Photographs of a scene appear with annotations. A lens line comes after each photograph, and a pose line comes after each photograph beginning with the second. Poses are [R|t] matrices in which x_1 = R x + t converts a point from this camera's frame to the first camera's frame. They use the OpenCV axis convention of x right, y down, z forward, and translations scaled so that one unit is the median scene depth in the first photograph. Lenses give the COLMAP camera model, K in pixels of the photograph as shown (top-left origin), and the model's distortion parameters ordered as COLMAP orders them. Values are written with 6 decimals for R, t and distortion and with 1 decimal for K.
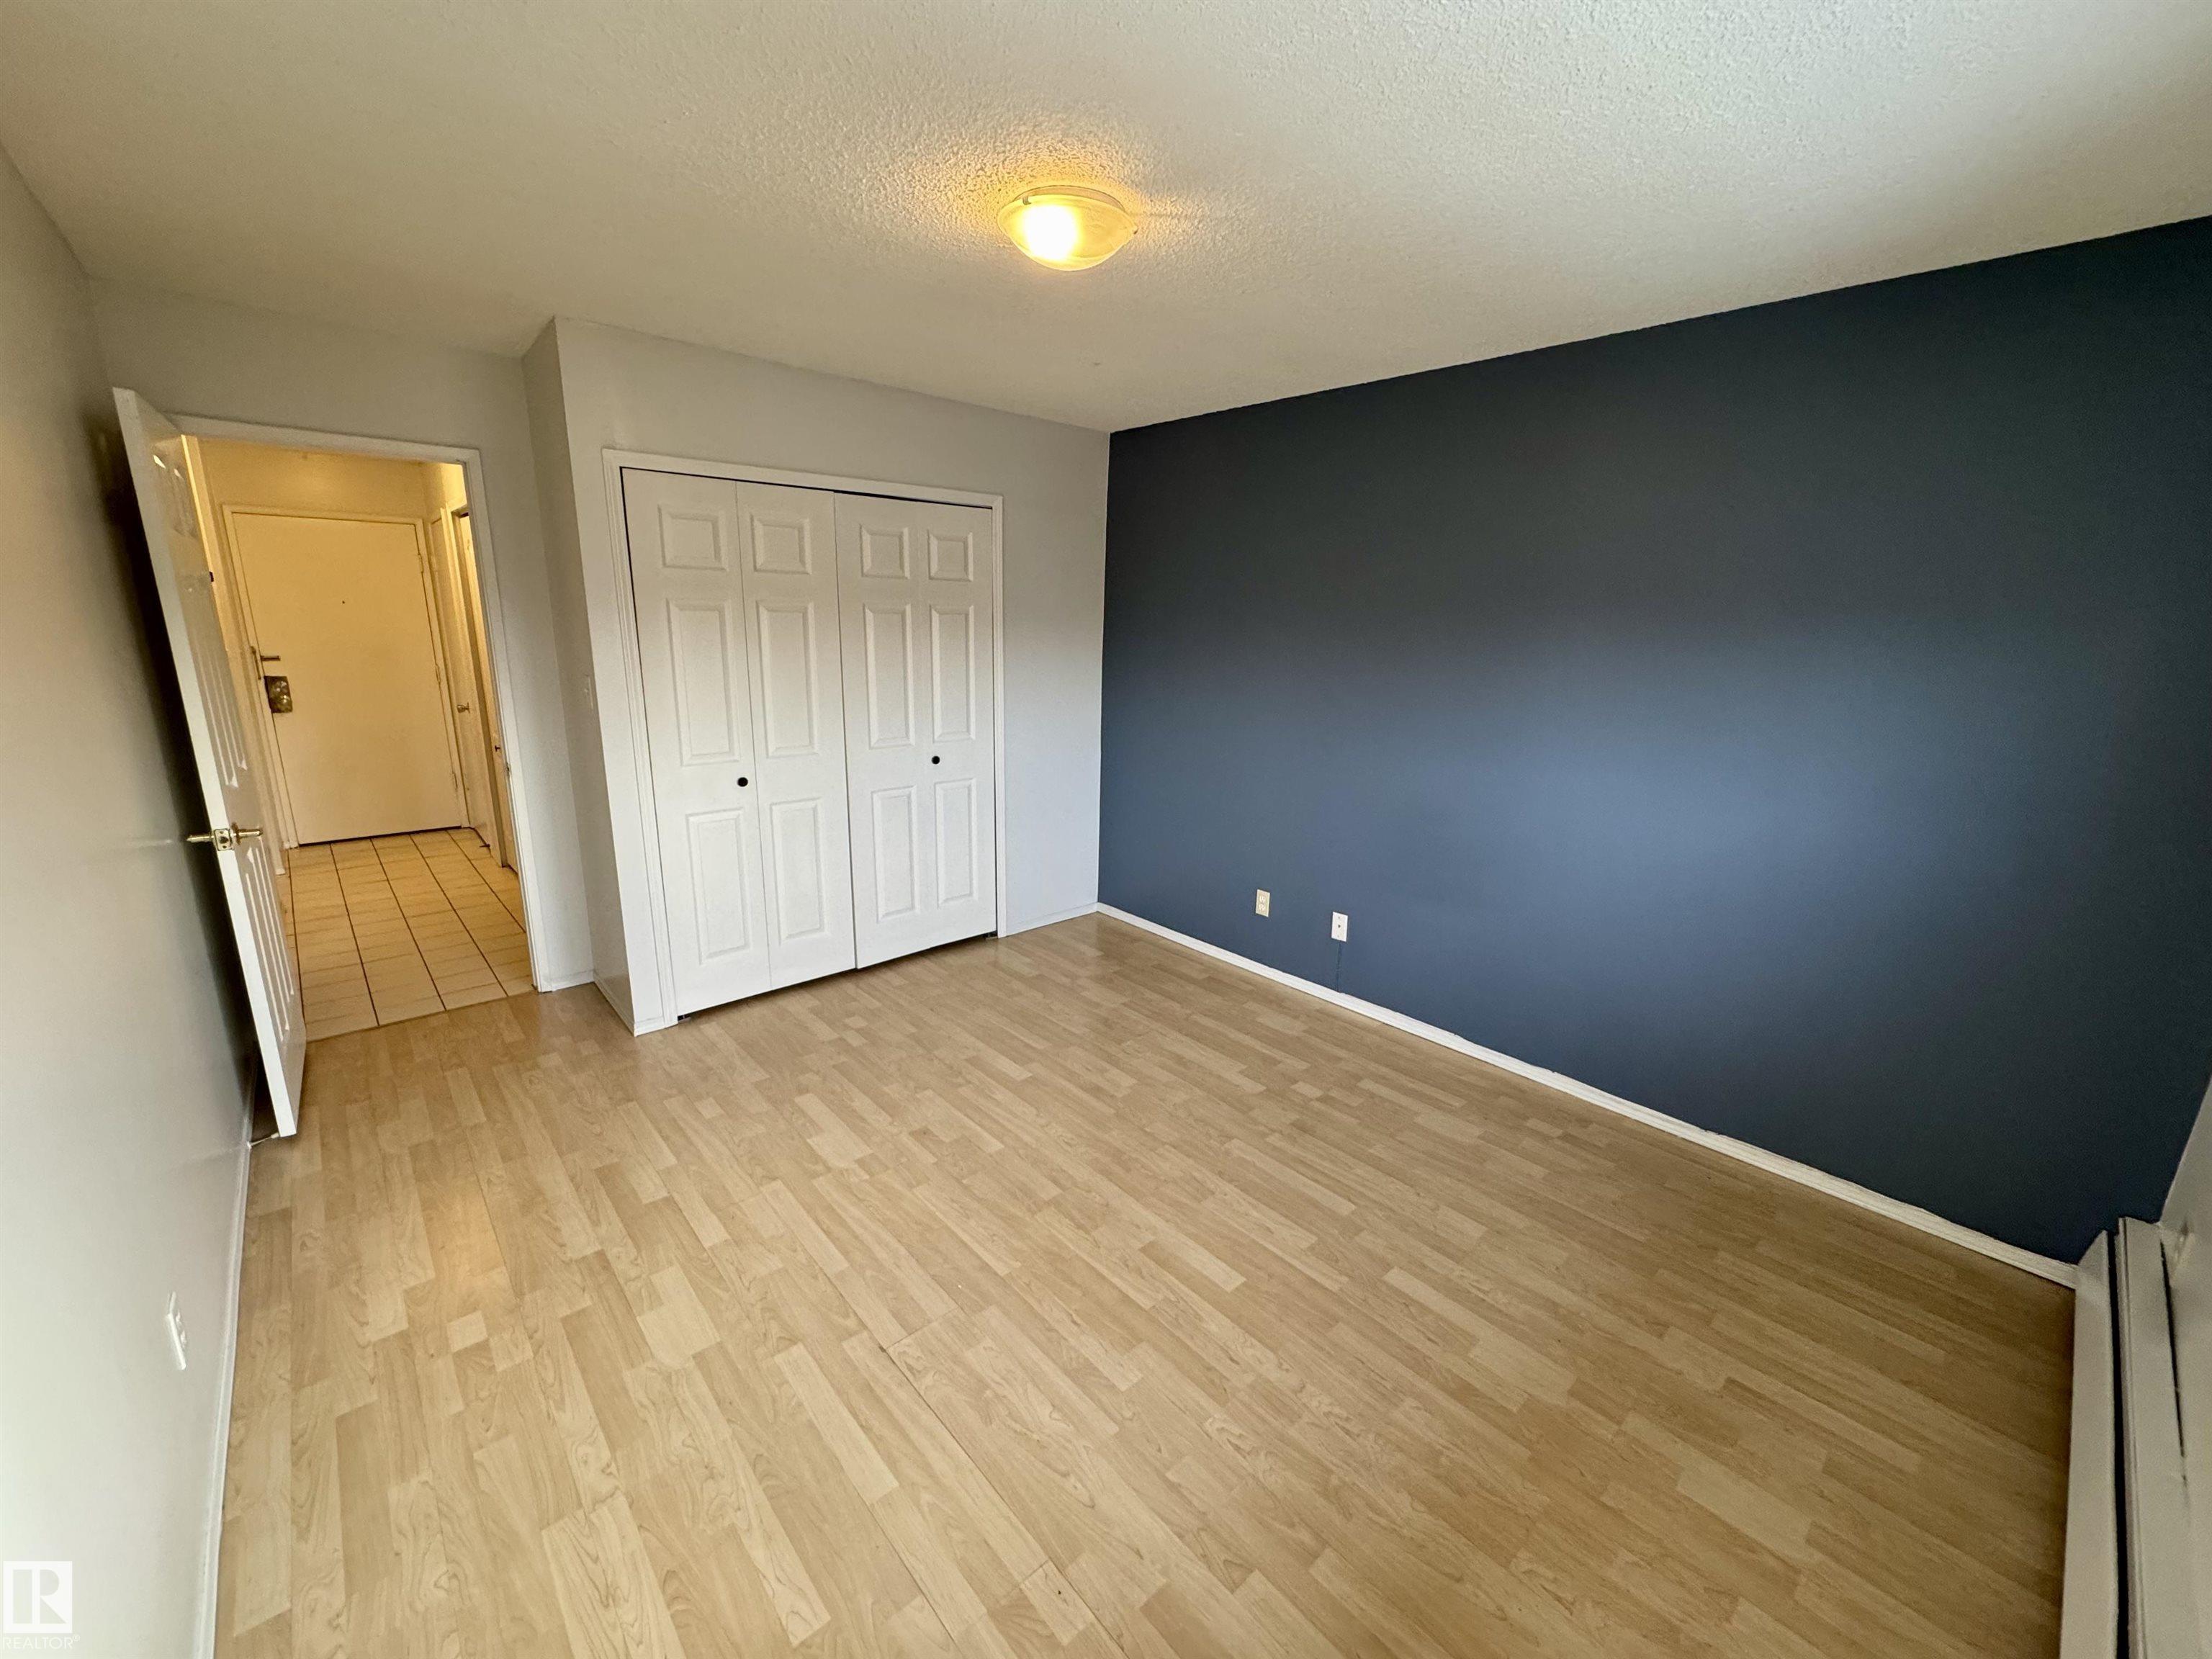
lens RADIAL K [[883.5, 0, 1113.1], [0, 883.5, 827.9], [0, 0, 1]] dist [0.000821, 0.000281]
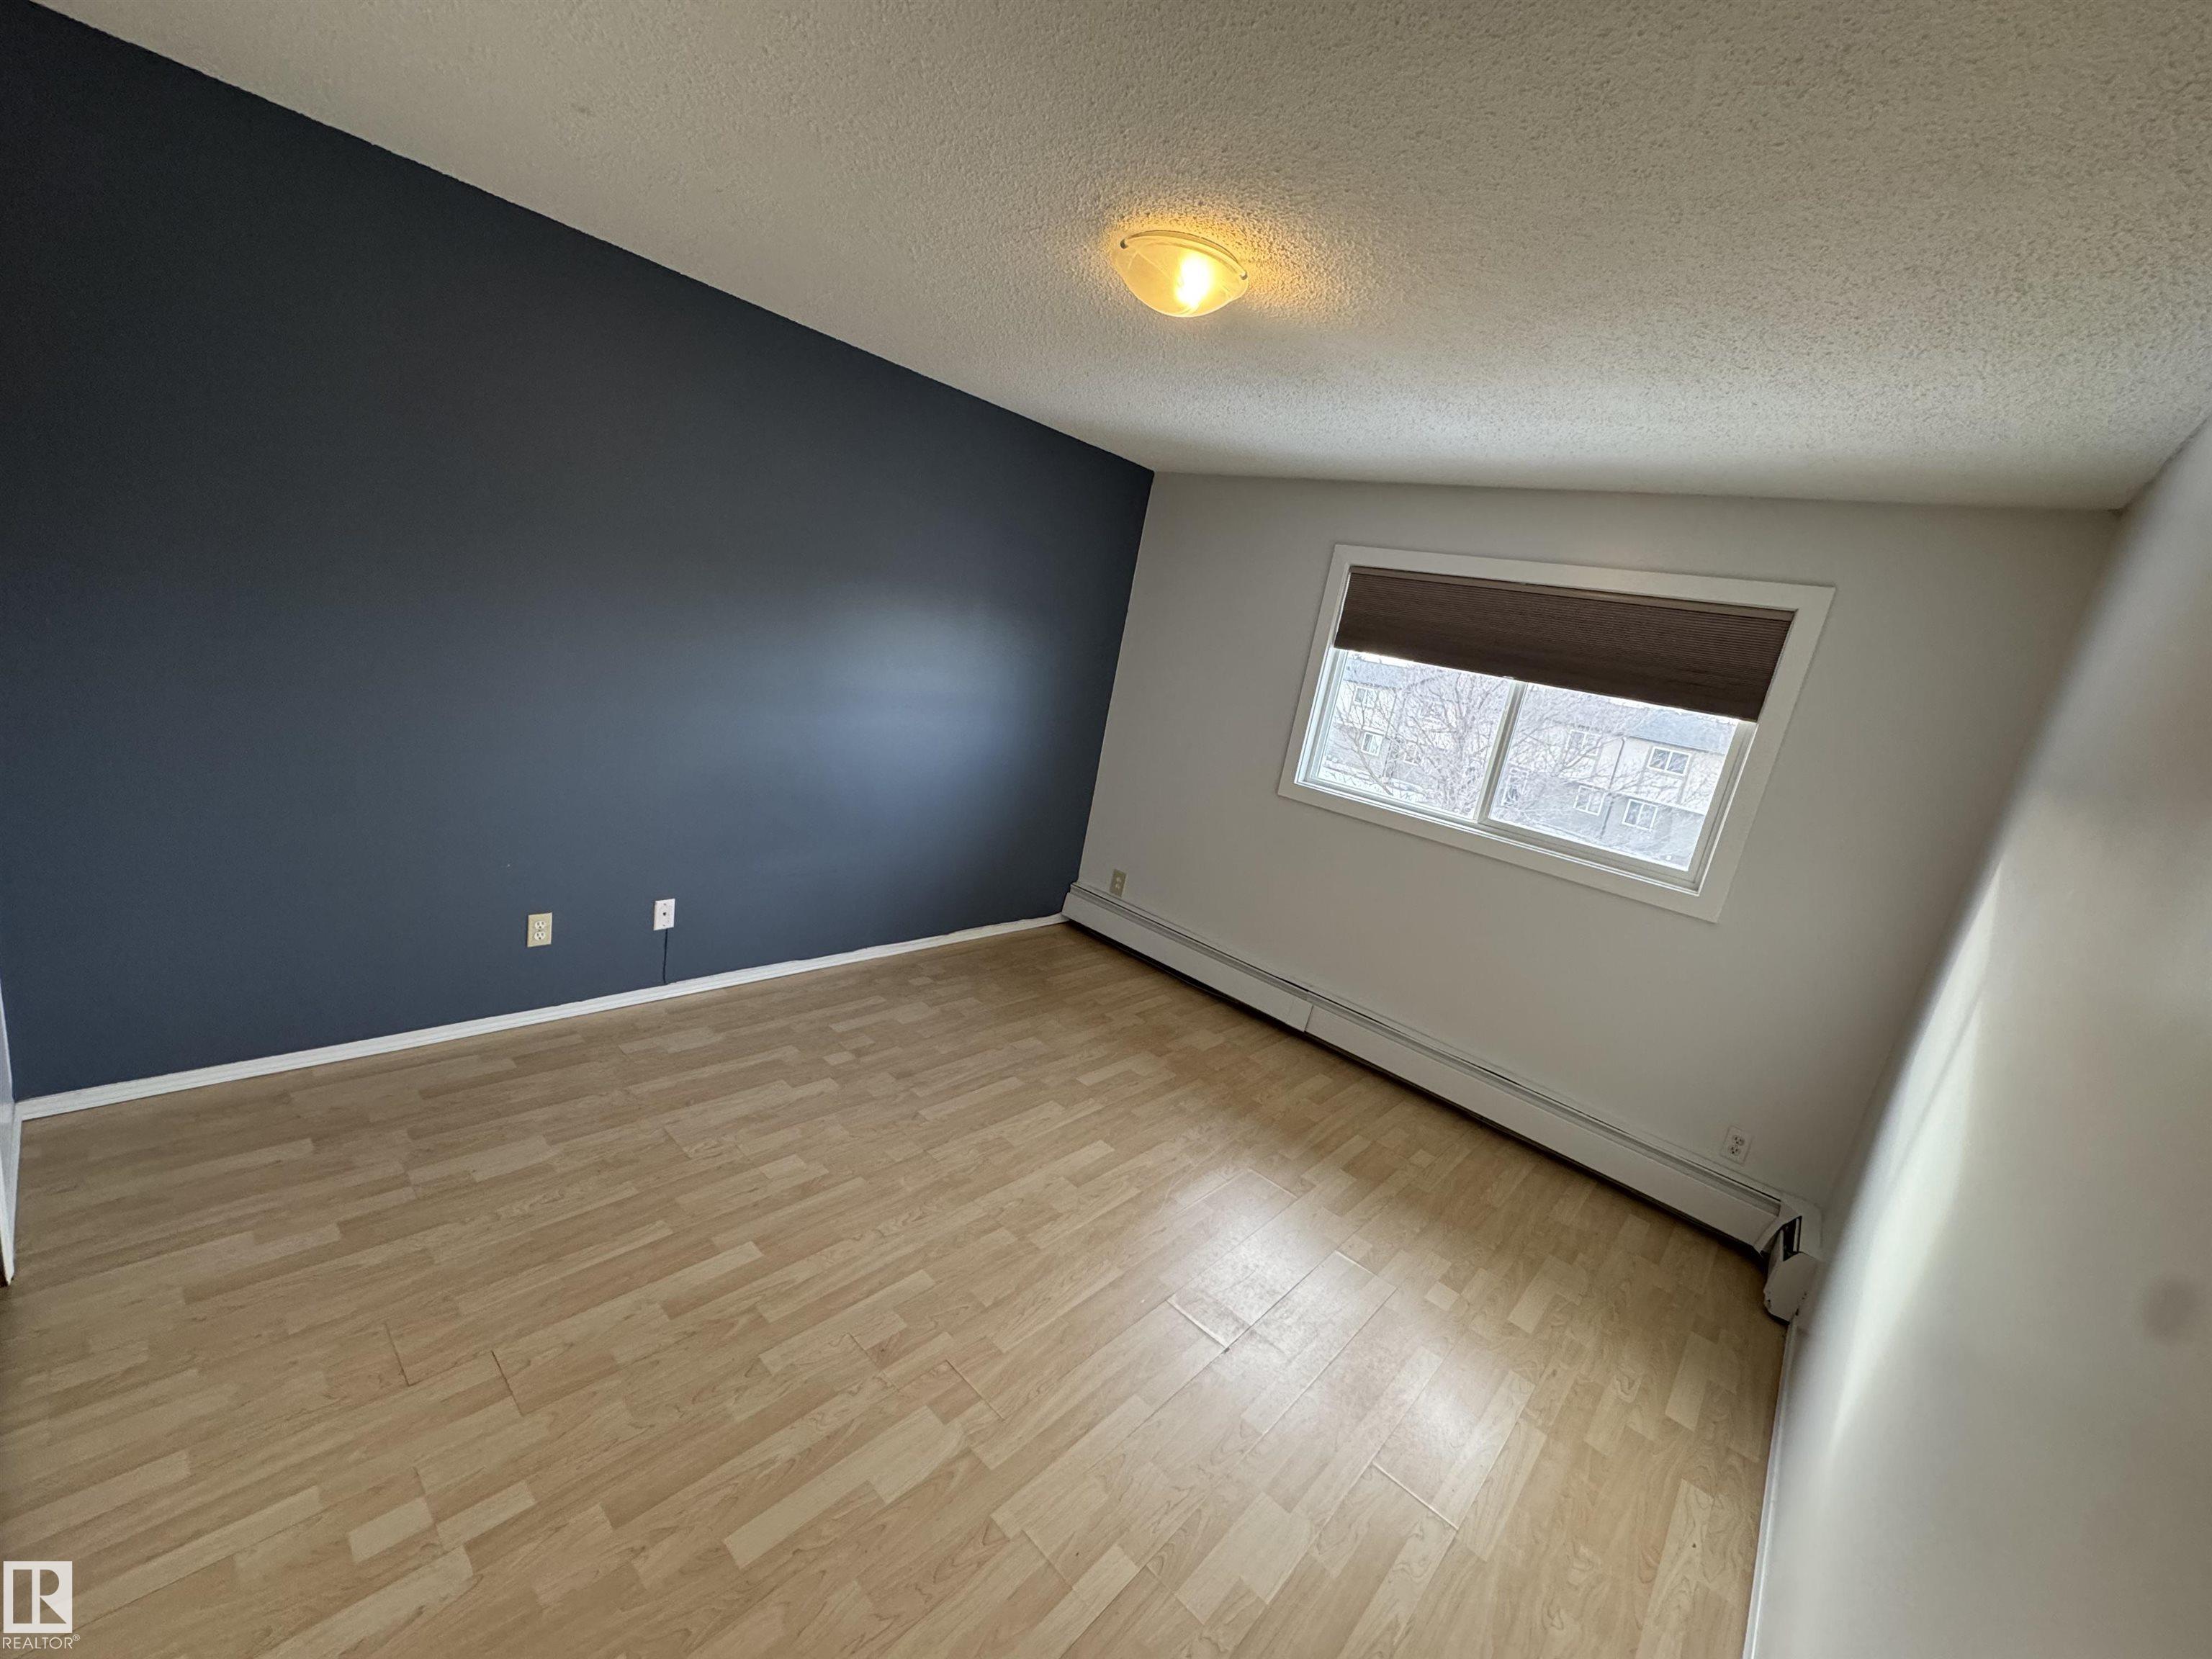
lens RADIAL K [[883.5, 0, 1112.6], [0, 883.5, 832.1], [0, 0, 1]] dist [0.000821, 0.000281]
pose [[-0.111611, -0.266433, 0.957369, -0.749720], [0.046532, 0.960931, 0.272849, -0.225768], [-0.992662, 0.075002, -0.094853, 0.794279]]
